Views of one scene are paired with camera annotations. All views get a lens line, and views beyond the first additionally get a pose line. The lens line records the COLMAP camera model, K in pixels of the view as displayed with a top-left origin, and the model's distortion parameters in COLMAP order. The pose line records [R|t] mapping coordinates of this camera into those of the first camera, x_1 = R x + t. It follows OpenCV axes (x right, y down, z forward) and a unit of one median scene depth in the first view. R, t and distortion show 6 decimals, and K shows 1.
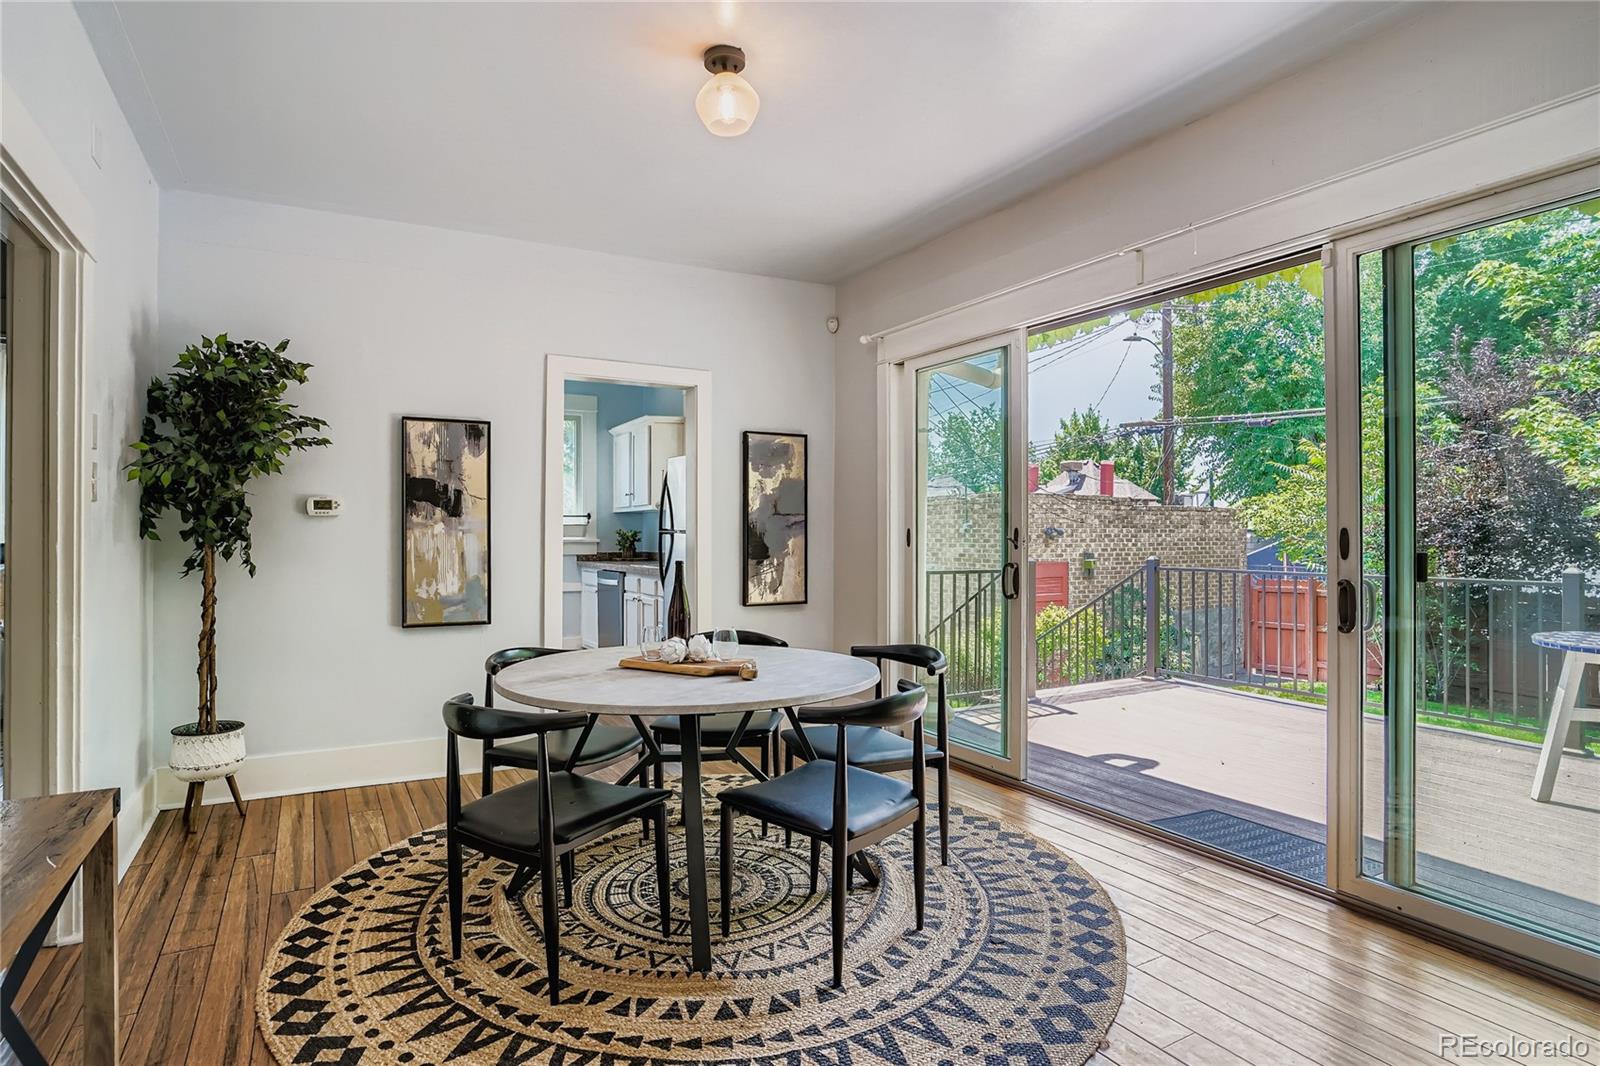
lens RADIAL K [[850.8, 0, 799.6], [0, 850.8, 523.2], [0, 0, 1]] dist [-0.030568, 0.006063]
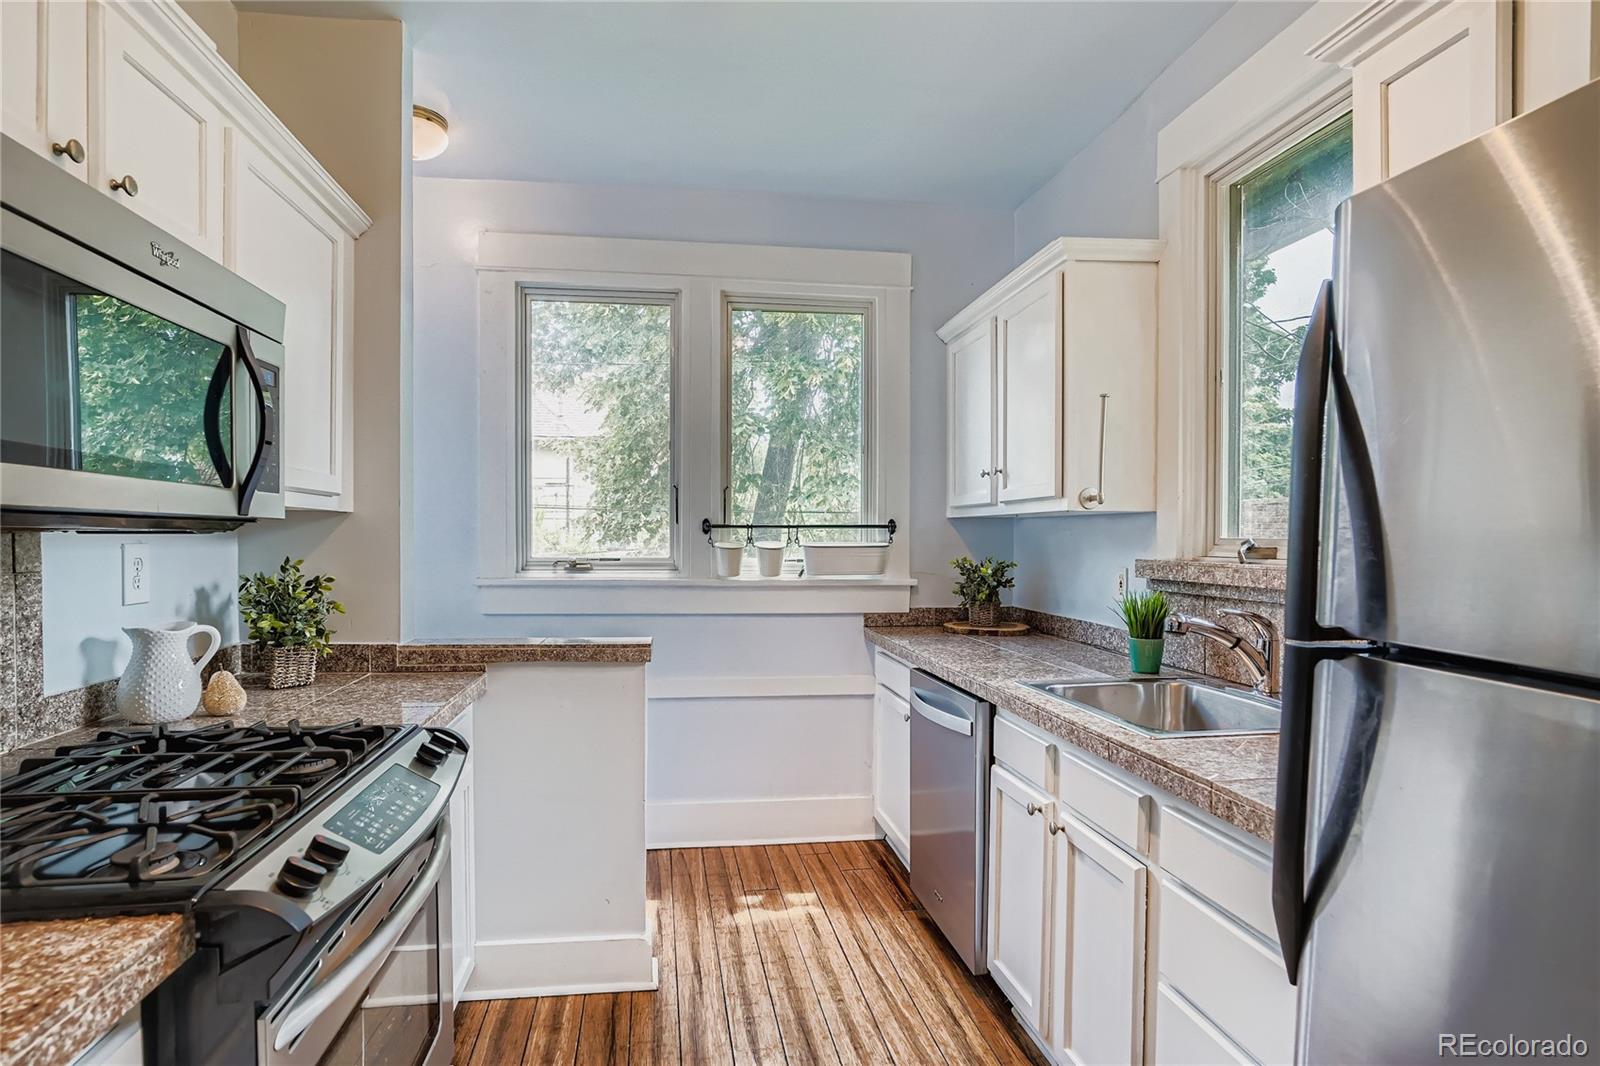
lens RADIAL K [[850.8, 0, 796.7], [0, 850.8, 538.9], [0, 0, 1]] dist [-0.030568, 0.006063]
pose [[0.934461, 0.009325, -0.355945, -0.140924], [-0.003515, 0.999850, 0.016967, -0.008836], [0.356049, -0.014604, 0.934353, 0.584801]]
